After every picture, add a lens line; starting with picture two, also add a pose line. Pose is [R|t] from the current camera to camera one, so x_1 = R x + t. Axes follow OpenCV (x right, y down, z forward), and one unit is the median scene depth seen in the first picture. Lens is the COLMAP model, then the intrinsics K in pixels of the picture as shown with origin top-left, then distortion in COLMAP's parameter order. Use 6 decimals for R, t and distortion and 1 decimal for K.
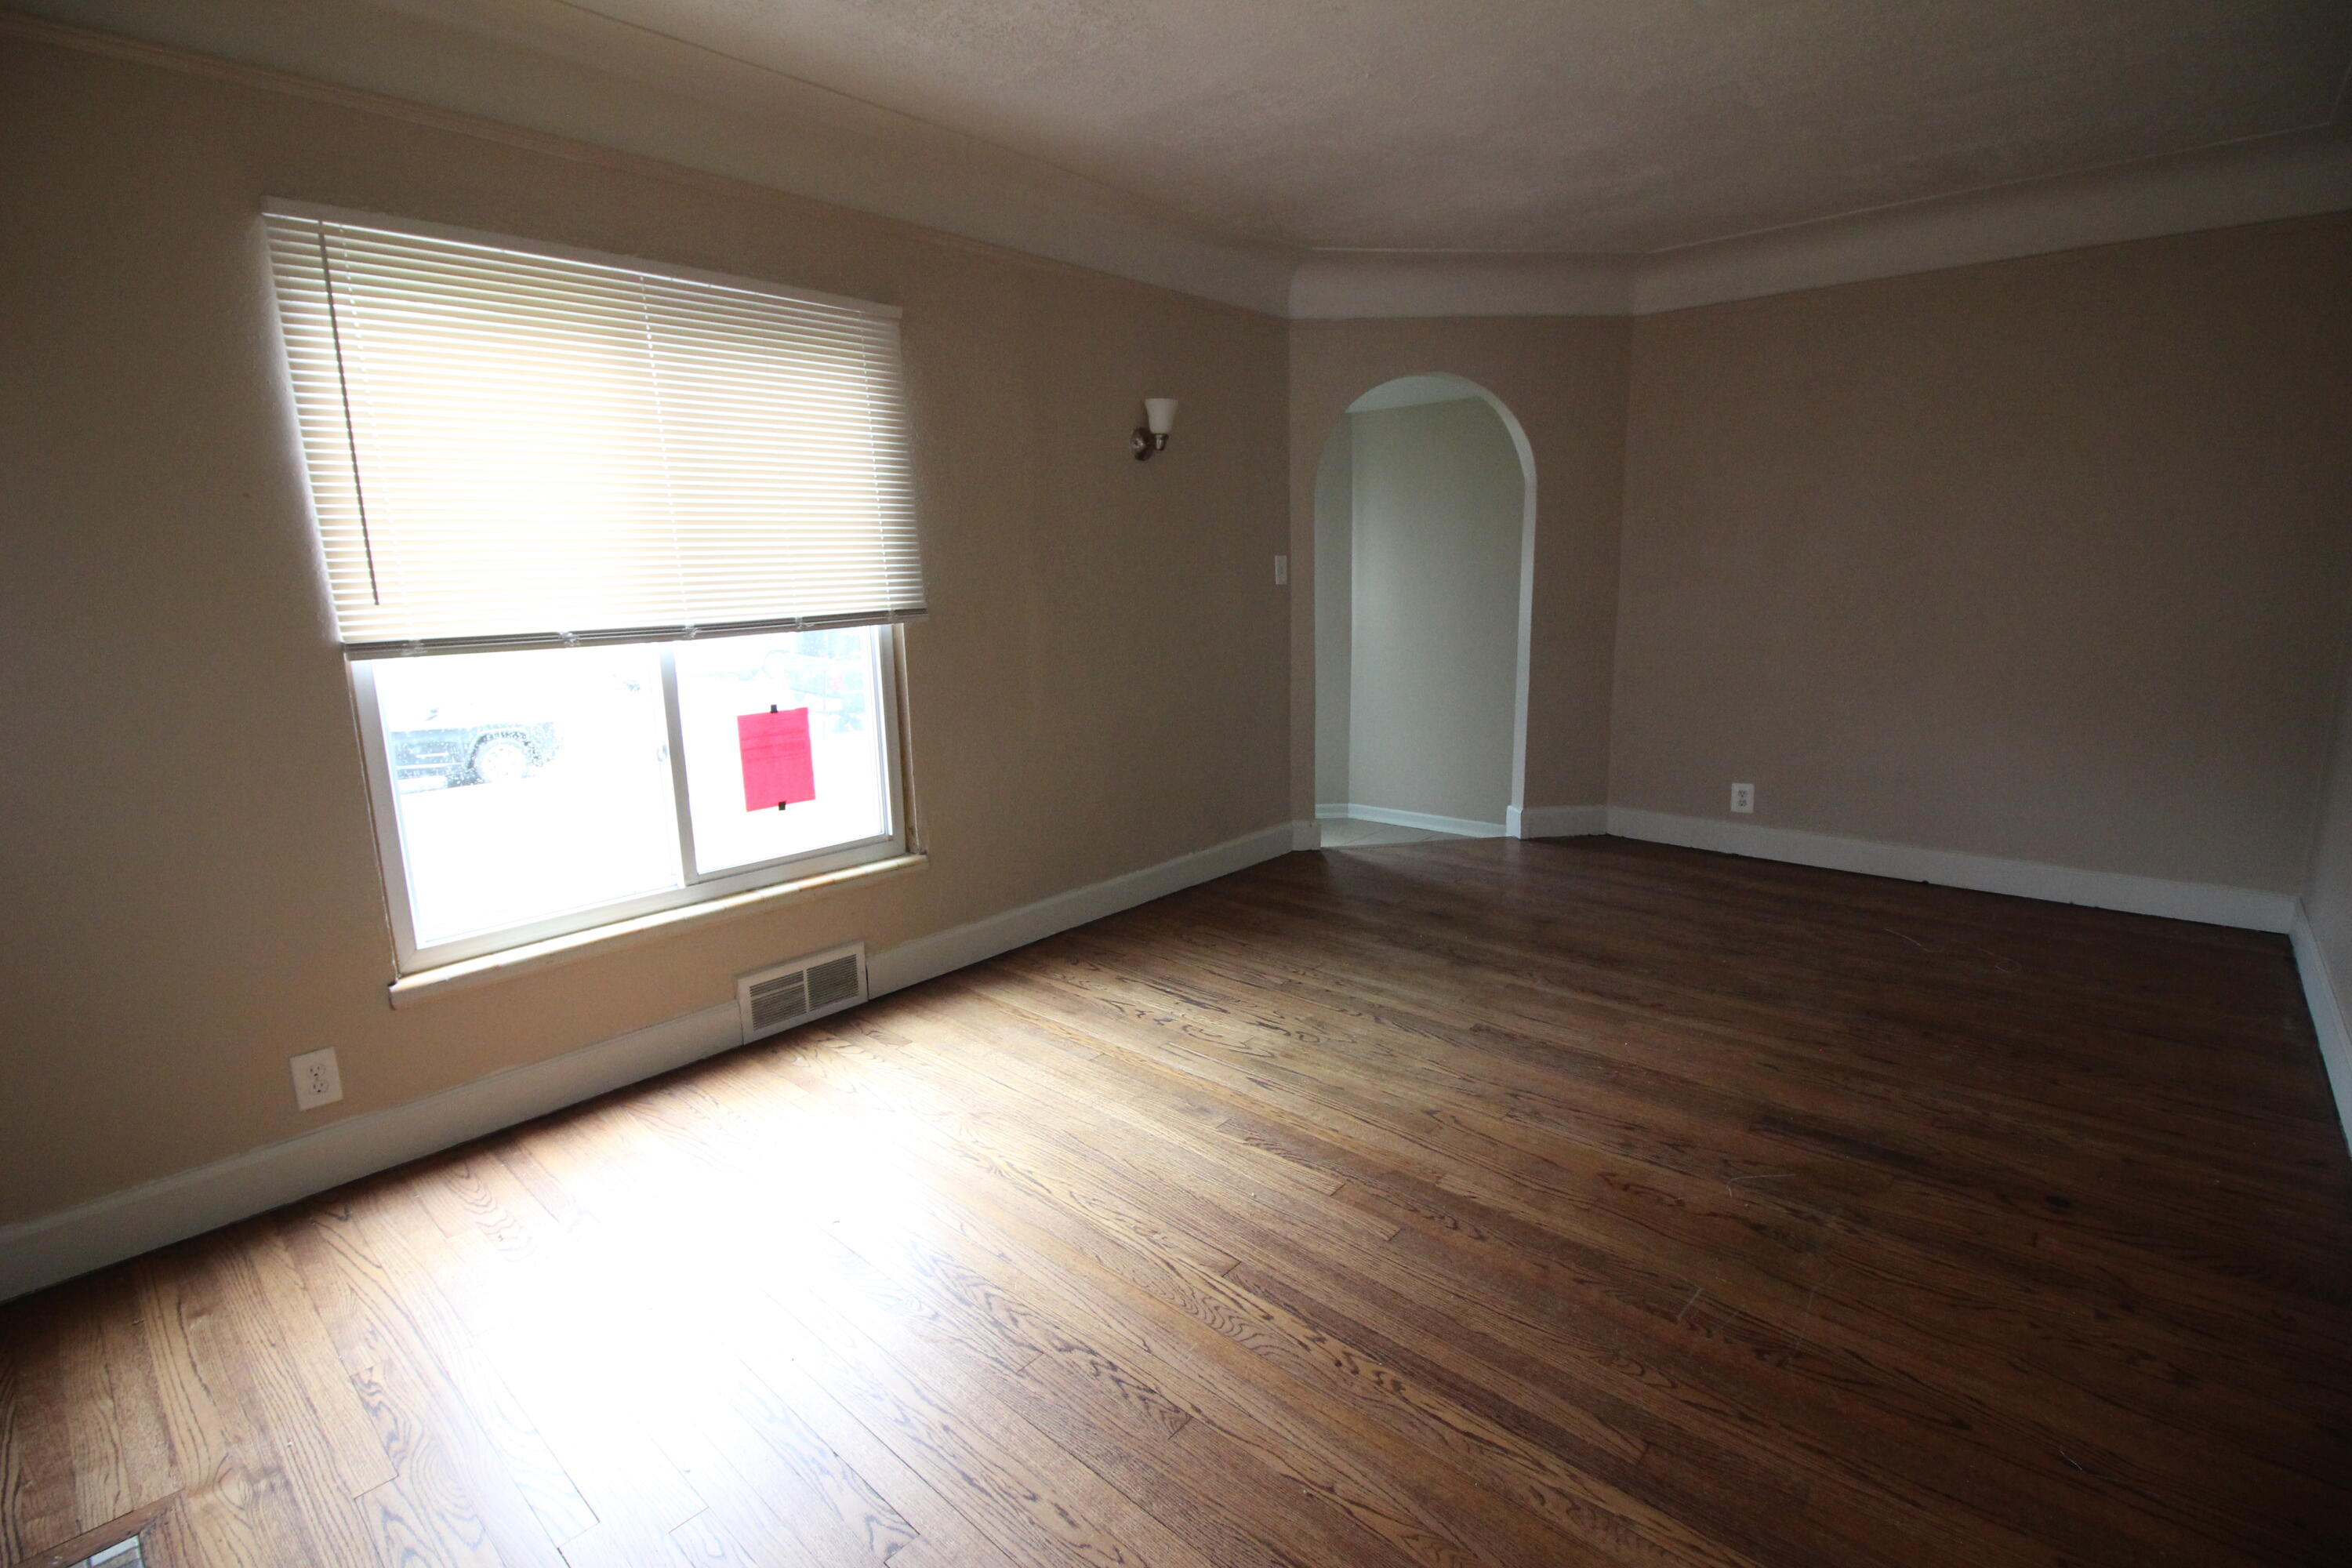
lens RADIAL K [[1094.1, 0, 1189.8], [0, 1094.1, 781.4], [0, 0, 1]] dist [-0.010915, -0.002509]
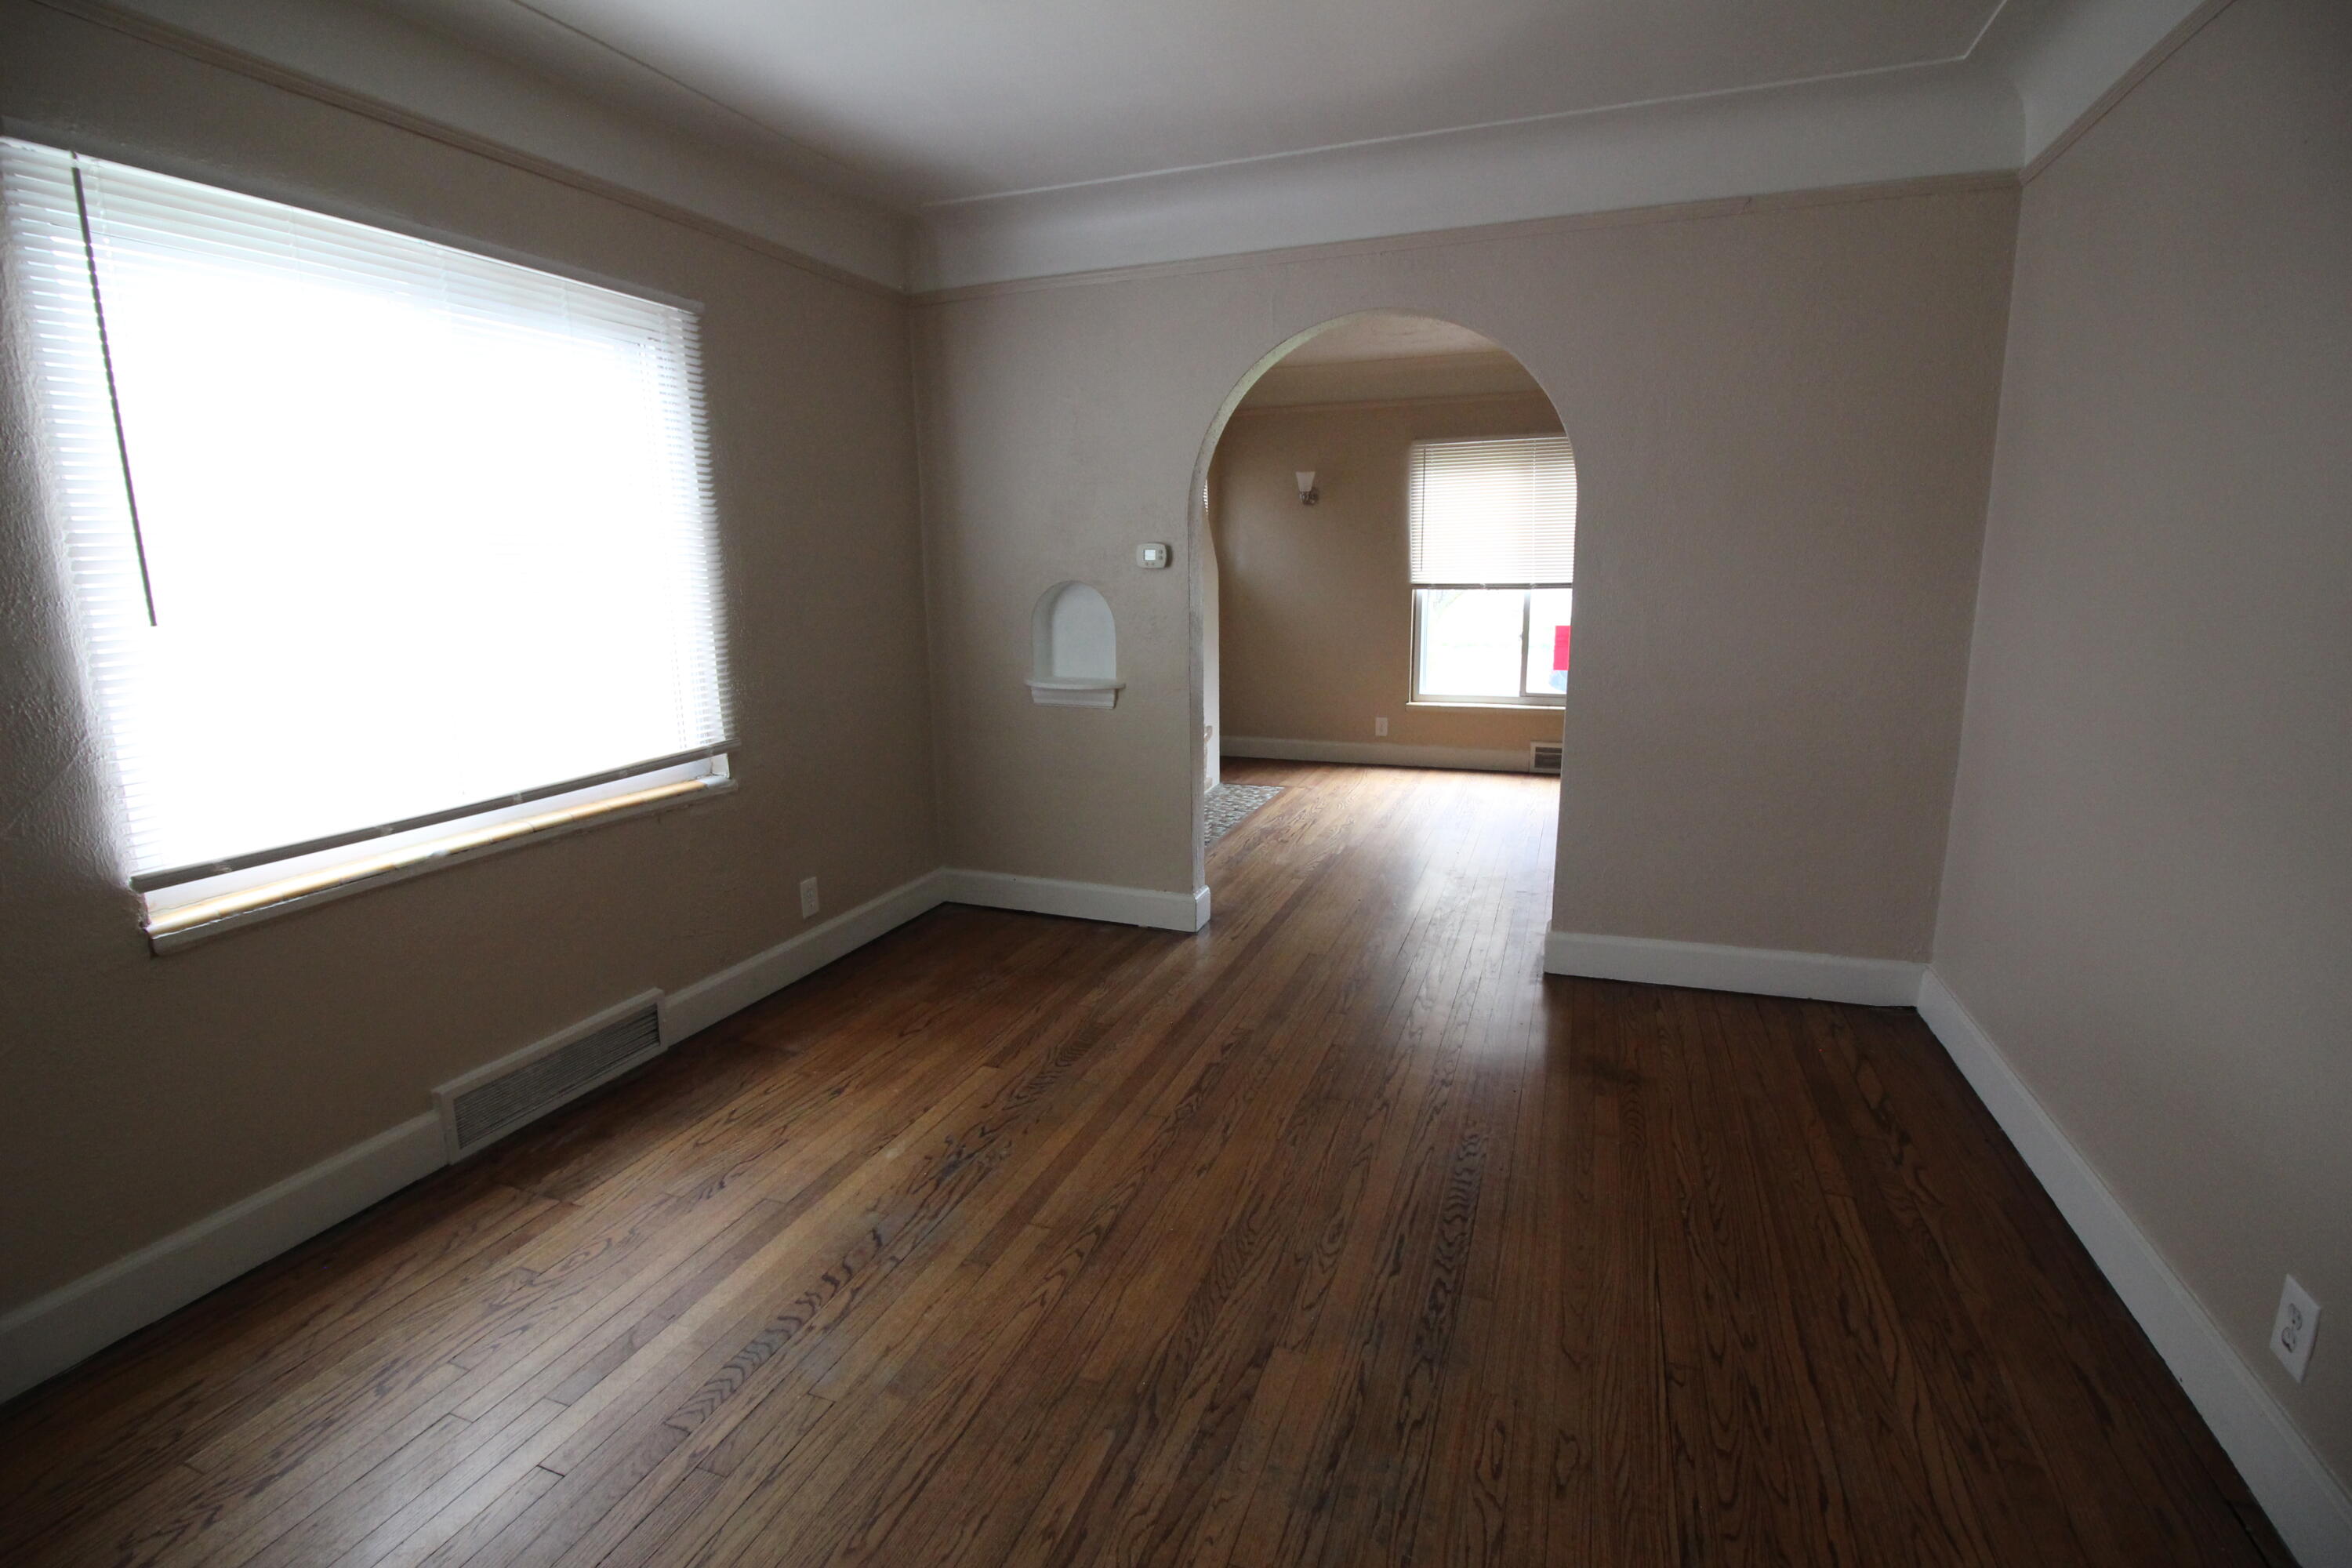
lens RADIAL K [[1094.1, 0, 1186.0], [0, 1094.1, 775.7], [0, 0, 1]] dist [-0.010915, -0.002509]
pose [[0.356622, 0.197541, -0.913125, 1.391215], [-0.175841, 0.974114, 0.142060, 0.053547], [0.917551, 0.109903, 0.382127, -0.500450]]
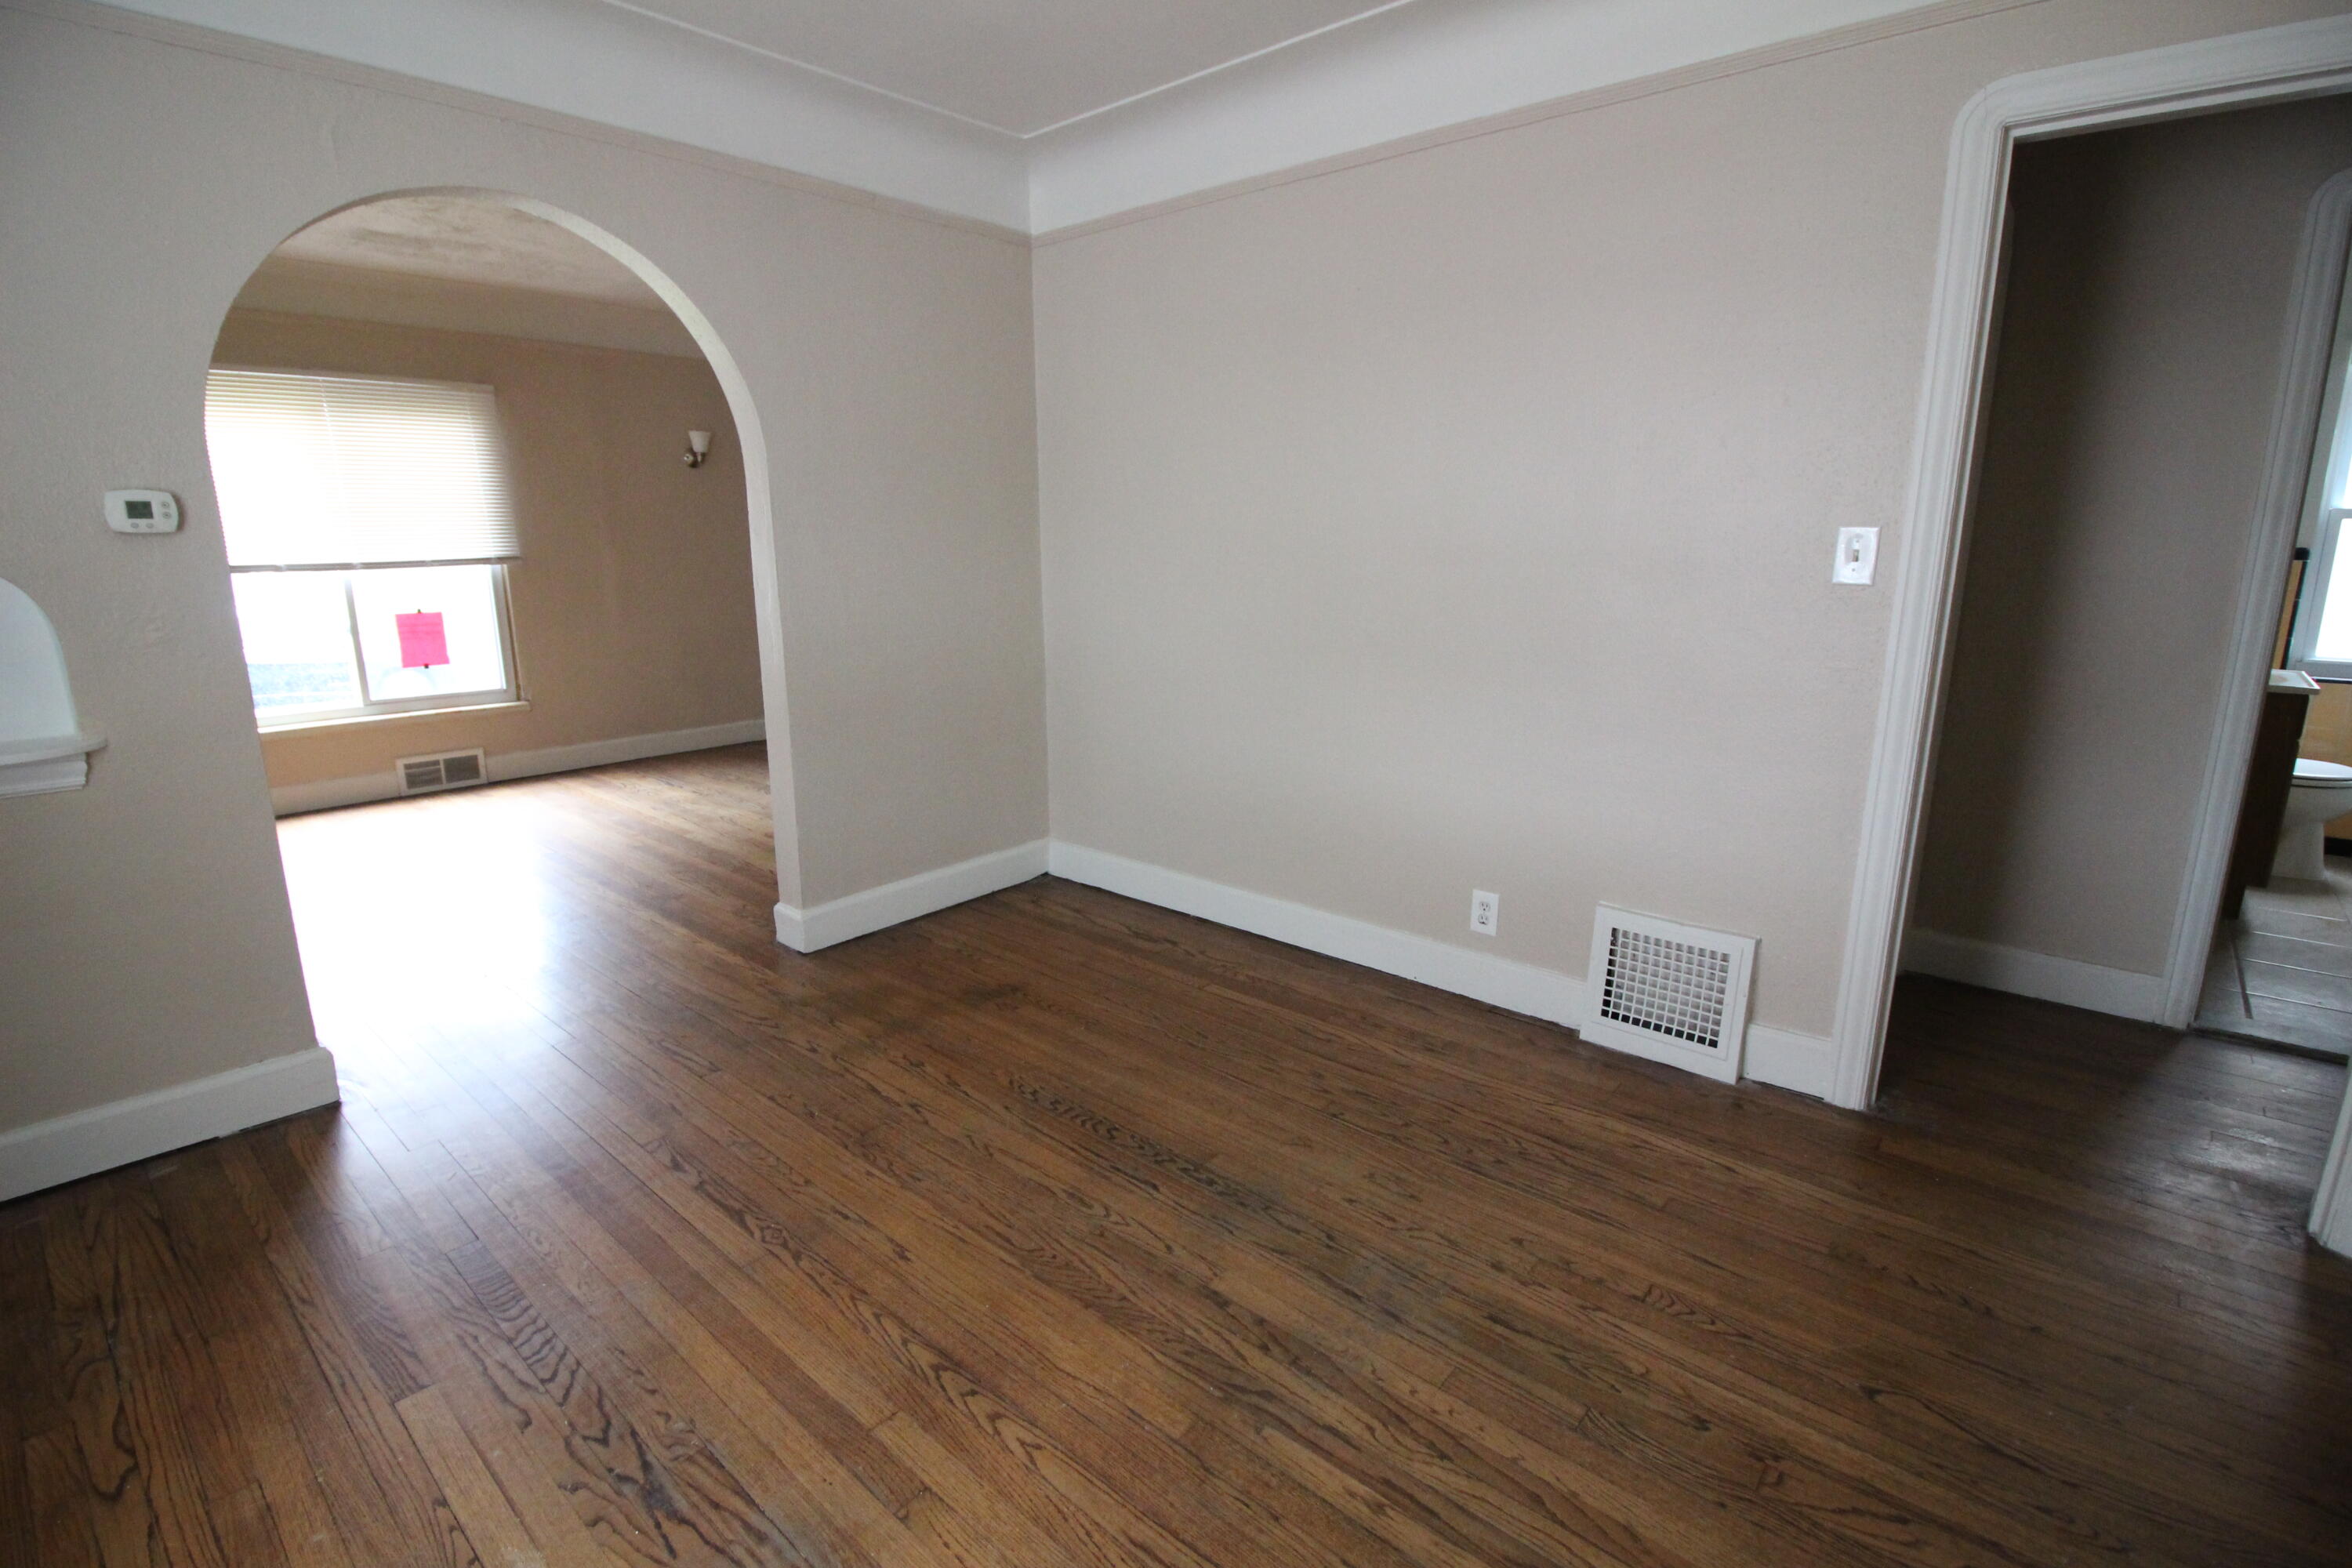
lens RADIAL K [[1094.1, 0, 1173.5], [0, 1094.1, 782.6], [0, 0, 1]] dist [-0.010915, -0.002509]
pose [[0.999733, 0.017037, 0.015626, 0.846072], [-0.017508, 0.999380, 0.030543, 0.140896], [-0.015096, -0.030809, 0.999411, -0.823357]]
